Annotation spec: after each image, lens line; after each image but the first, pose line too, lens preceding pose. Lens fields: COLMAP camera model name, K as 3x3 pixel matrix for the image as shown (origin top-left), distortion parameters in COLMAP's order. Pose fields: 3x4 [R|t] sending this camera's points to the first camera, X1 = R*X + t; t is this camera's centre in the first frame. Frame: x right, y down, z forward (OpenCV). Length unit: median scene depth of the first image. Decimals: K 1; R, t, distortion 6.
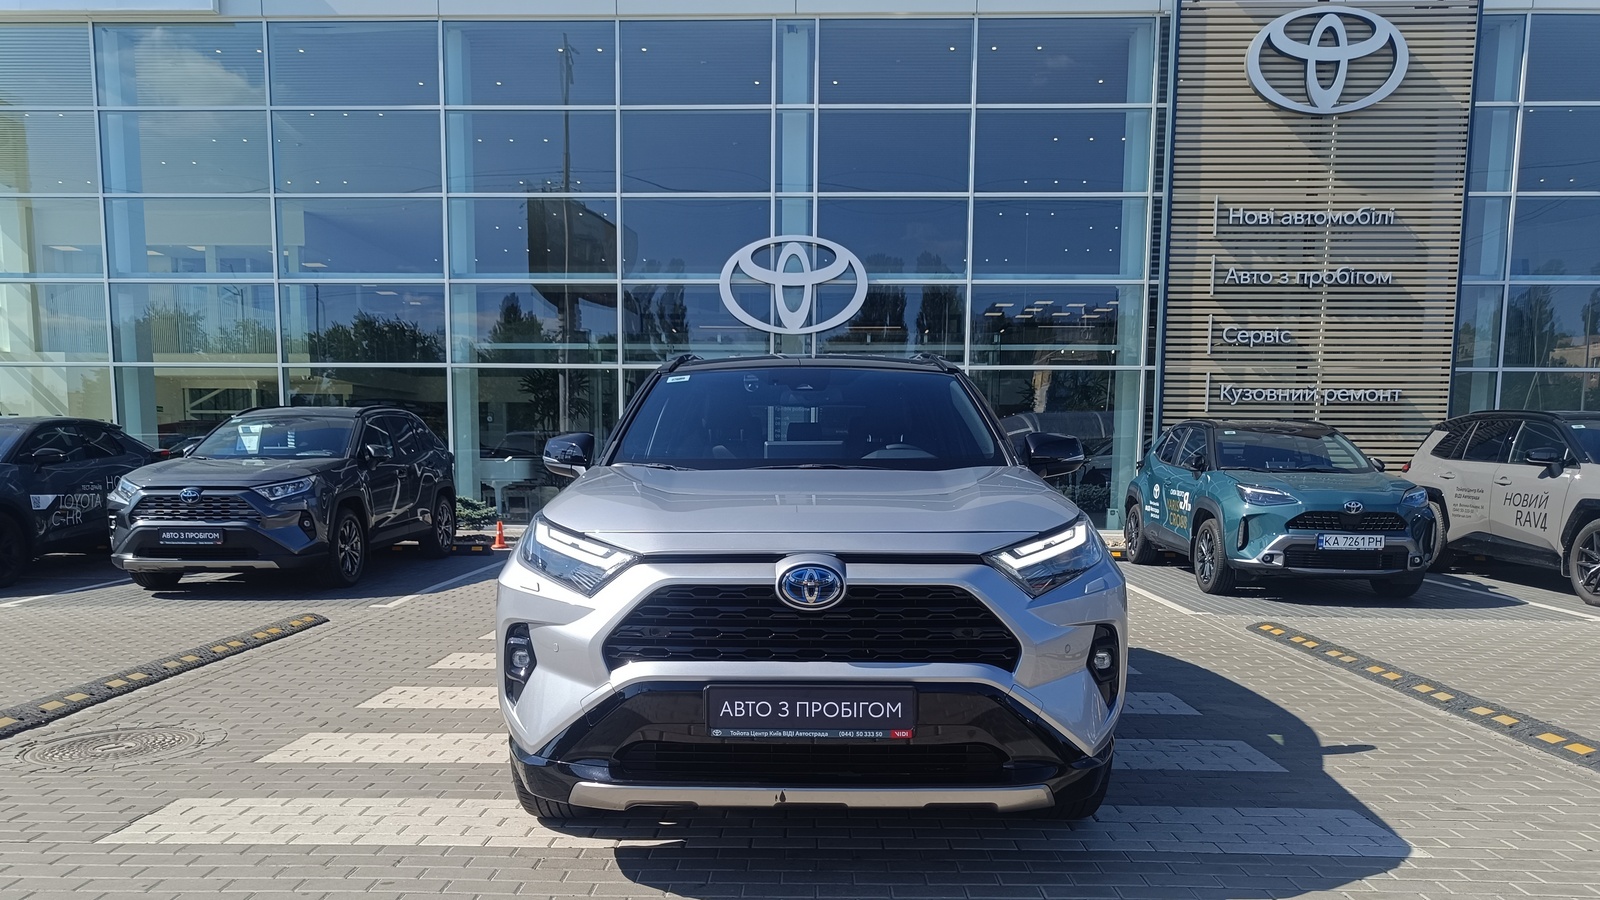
lens RADIAL K [[1063.0, 0, 795.7], [0, 1063.0, 608.4], [0, 0, 1]] dist [-0.000274, -0.000506]
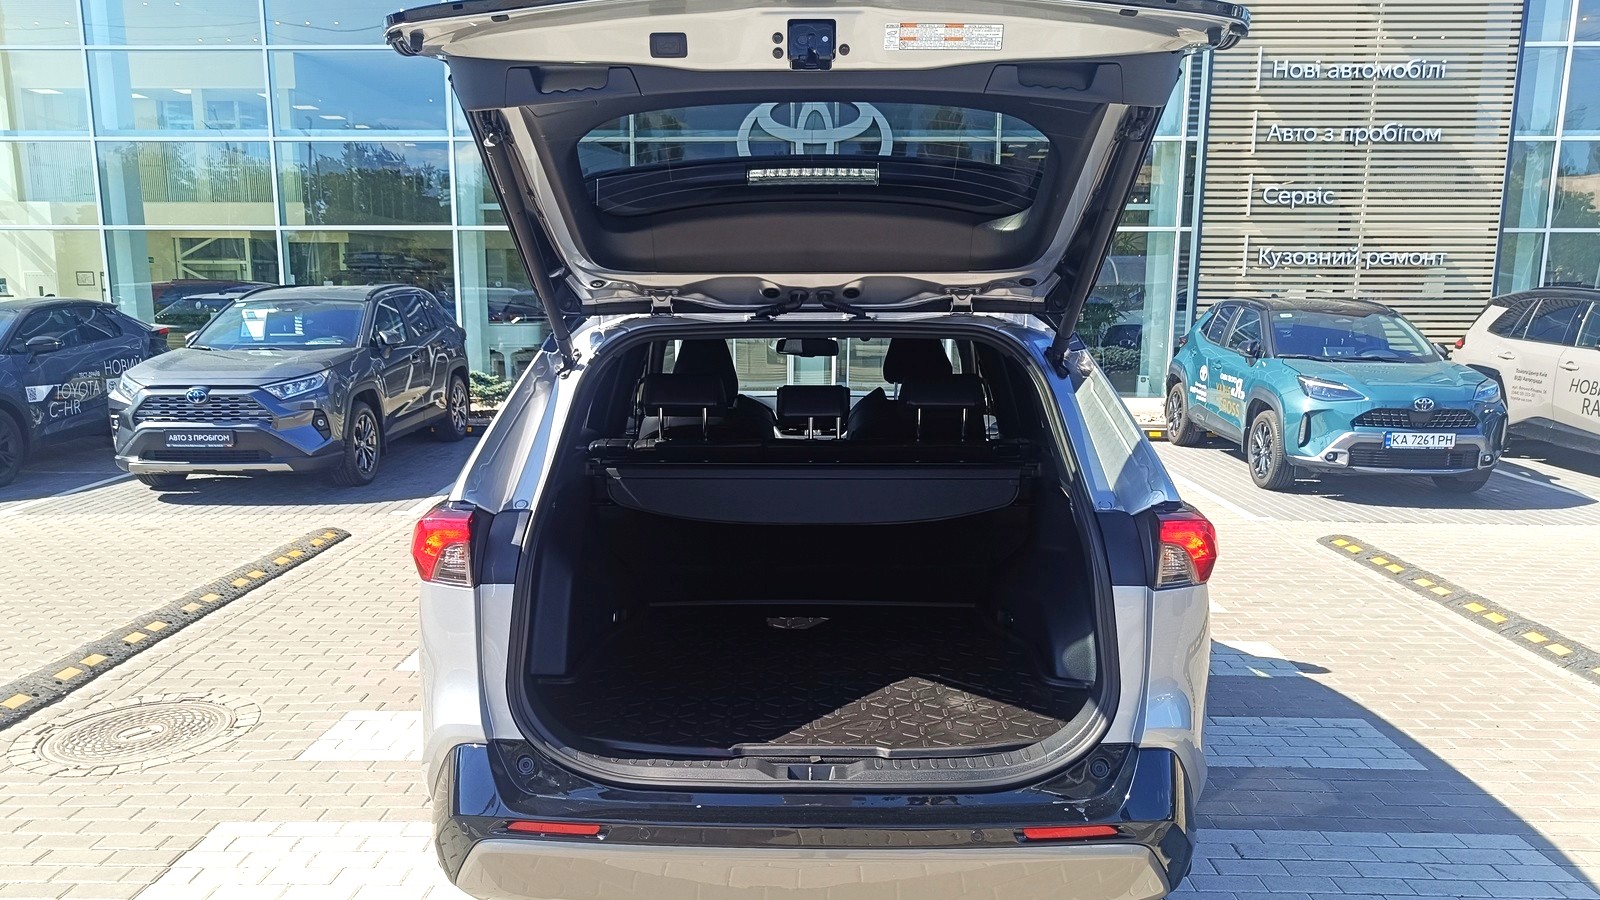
lens RADIAL K [[1057.7, 0, 795.5], [0, 1057.7, 502.3], [0, 0, 1]] dist [0.000292, -0.001683]
pose [[0.999978, -0.003927, 0.005346, -0.026805], [0.003587, 0.998062, 0.062125, -0.042462], [-0.005579, -0.062104, 0.998054, 0.033058]]
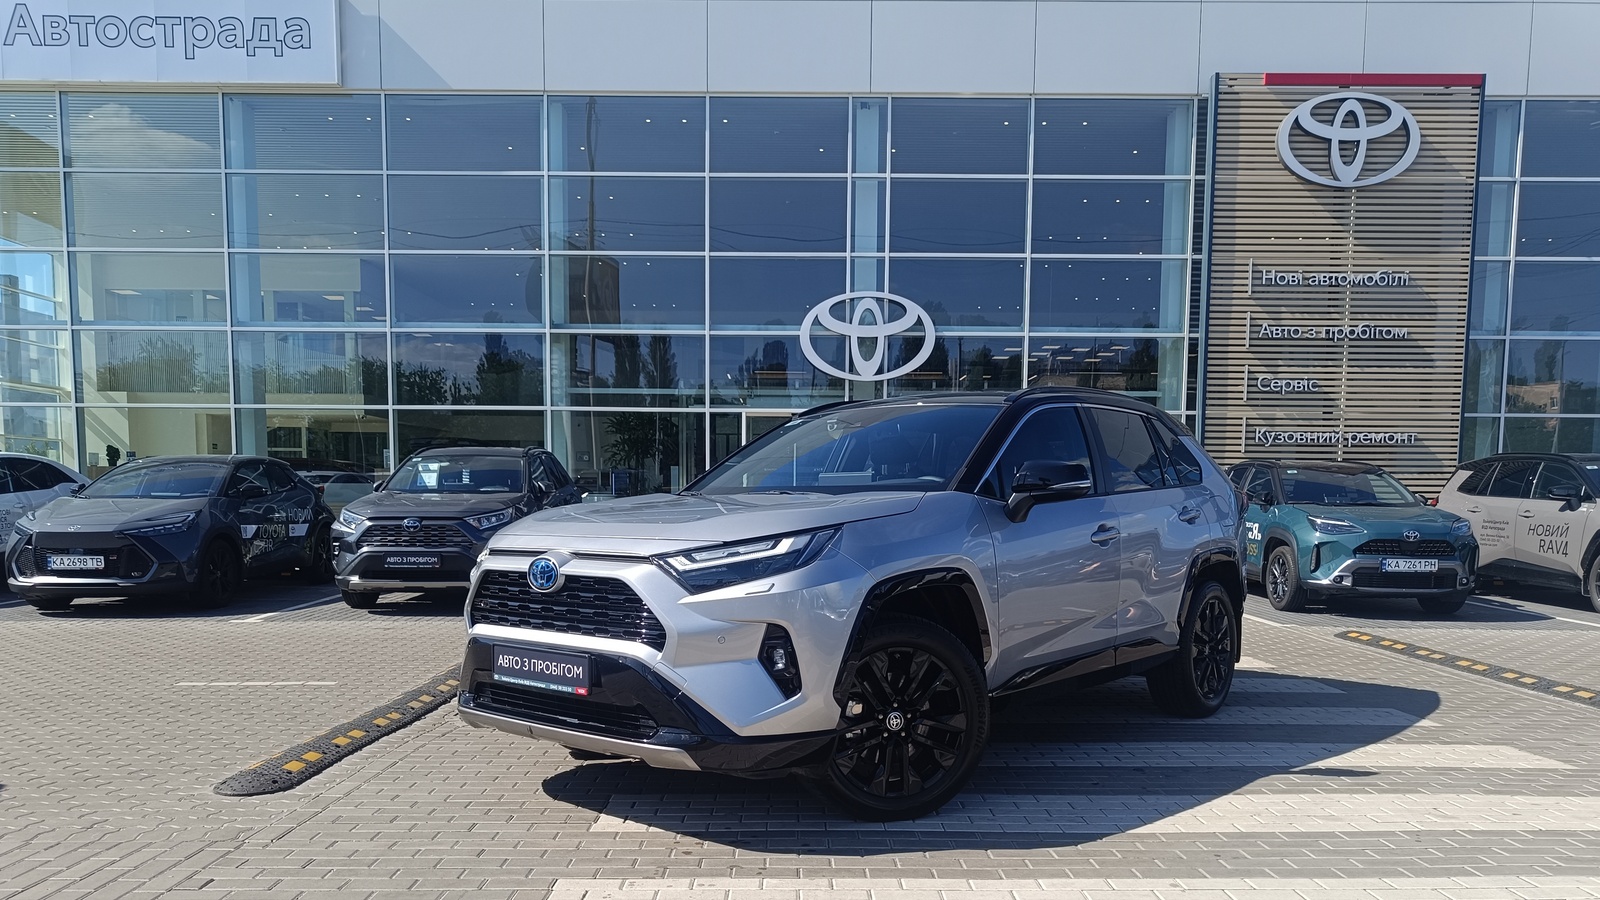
lens RADIAL K [[1077.9, 0, 778.3], [0, 1077.9, 622.7], [0, 0, 1]] dist [0.002092, -0.003621]
pose [[0.999703, -0.001572, 0.024303, -0.126641], [0.002127, 0.999737, -0.022825, 0.016646], [-0.024261, 0.022870, 0.999444, -0.106414]]
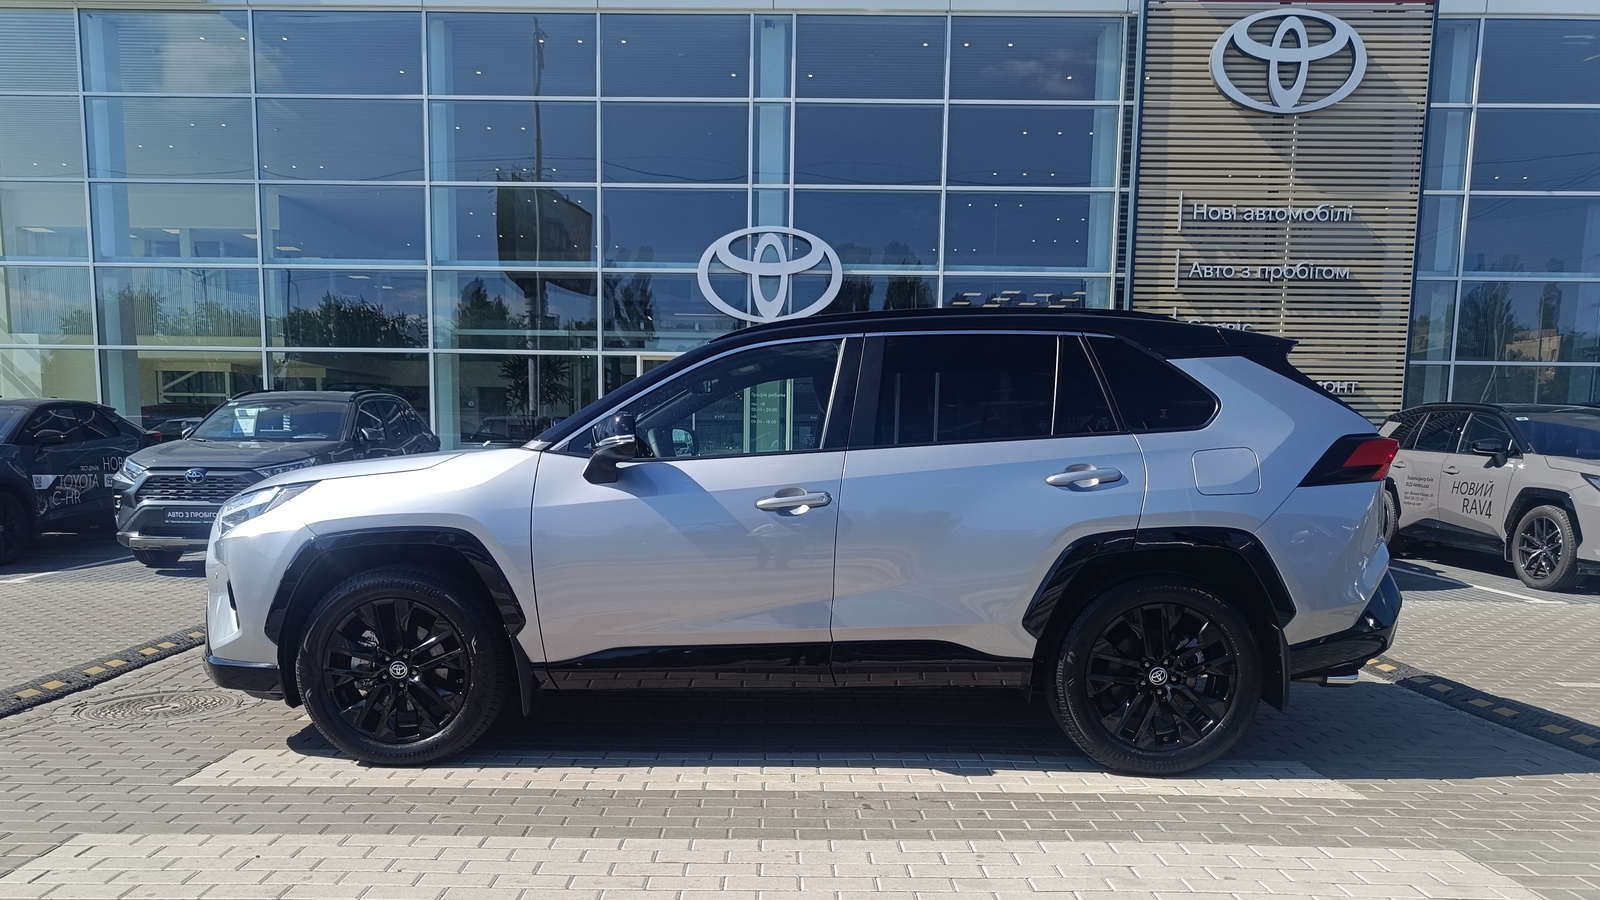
lens RADIAL K [[1067.4, 0, 774.4], [0, 1067.4, 602.7], [0, 0, 1]] dist [0.000047, -0.001055]
pose [[0.999876, 0.004224, 0.015190, -0.012485], [-0.004322, 0.999970, 0.006463, 0.005032], [-0.015163, -0.006528, 0.999864, -0.031194]]
